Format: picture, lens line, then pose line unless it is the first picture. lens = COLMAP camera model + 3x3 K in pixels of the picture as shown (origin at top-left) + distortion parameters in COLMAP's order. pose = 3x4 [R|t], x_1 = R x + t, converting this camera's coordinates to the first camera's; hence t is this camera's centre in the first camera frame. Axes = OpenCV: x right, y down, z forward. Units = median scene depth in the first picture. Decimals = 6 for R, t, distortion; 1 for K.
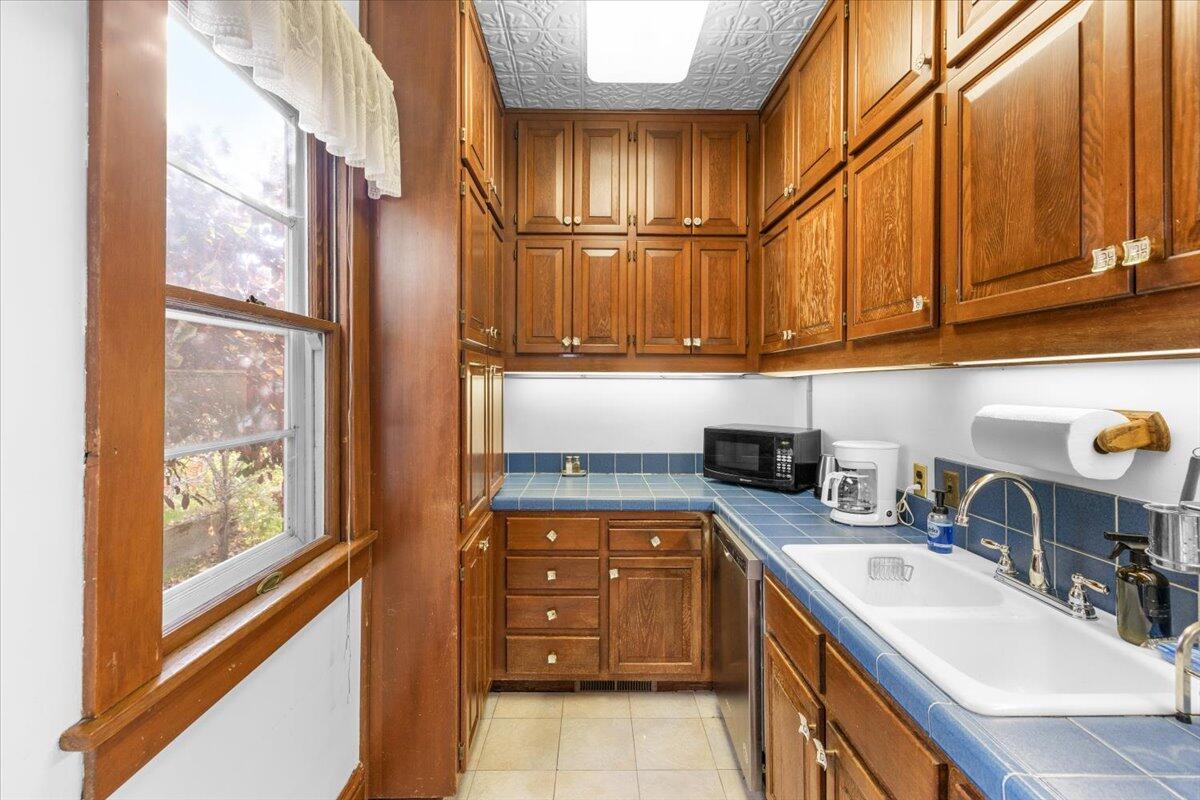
lens RADIAL K [[516.8, 0, 598.8], [0, 516.8, 390.1], [0, 0, 1]] dist [0.002400, 0.000211]
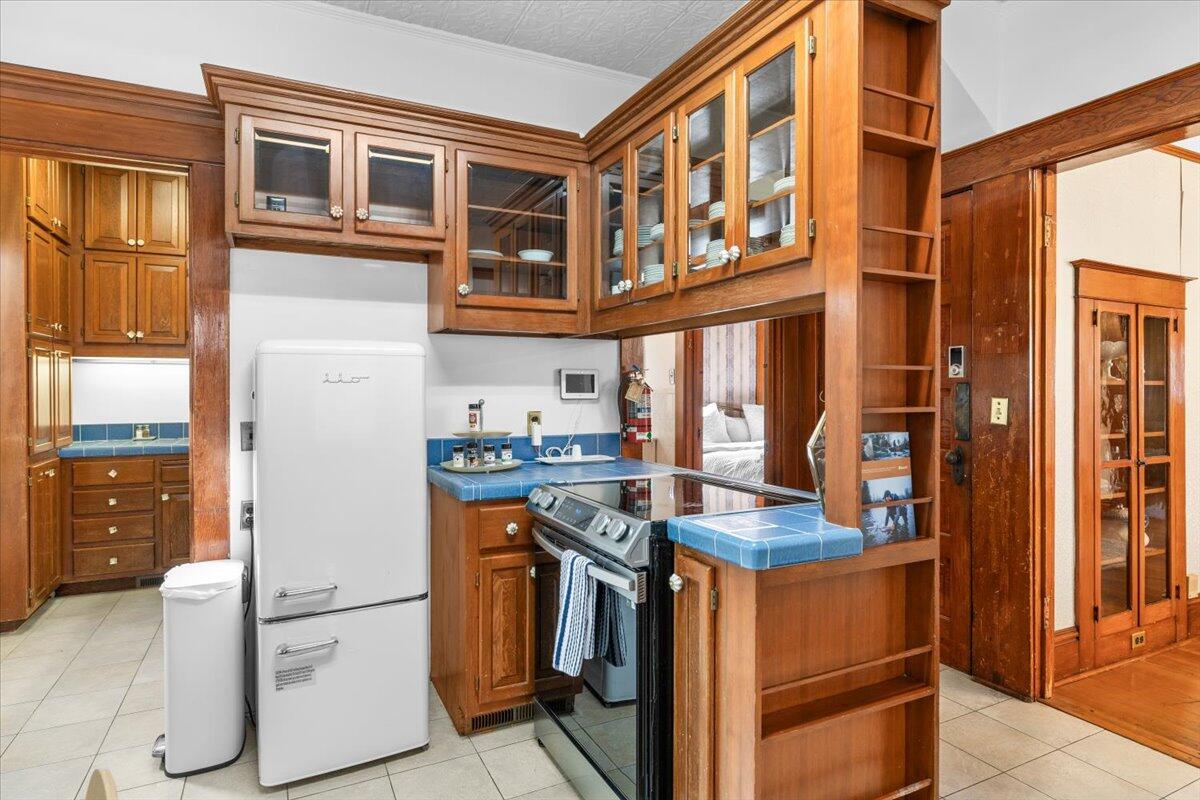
lens RADIAL K [[662.6, 0, 602.3], [0, 662.6, 396.1], [0, 0, 1]] dist [-0.001539, -0.001770]
pose [[0.901079, -0.008749, 0.433566, 0.321644], [0.009615, 0.999954, 0.000196, 0.082865], [-0.433548, 0.003992, 0.901122, -1.163274]]
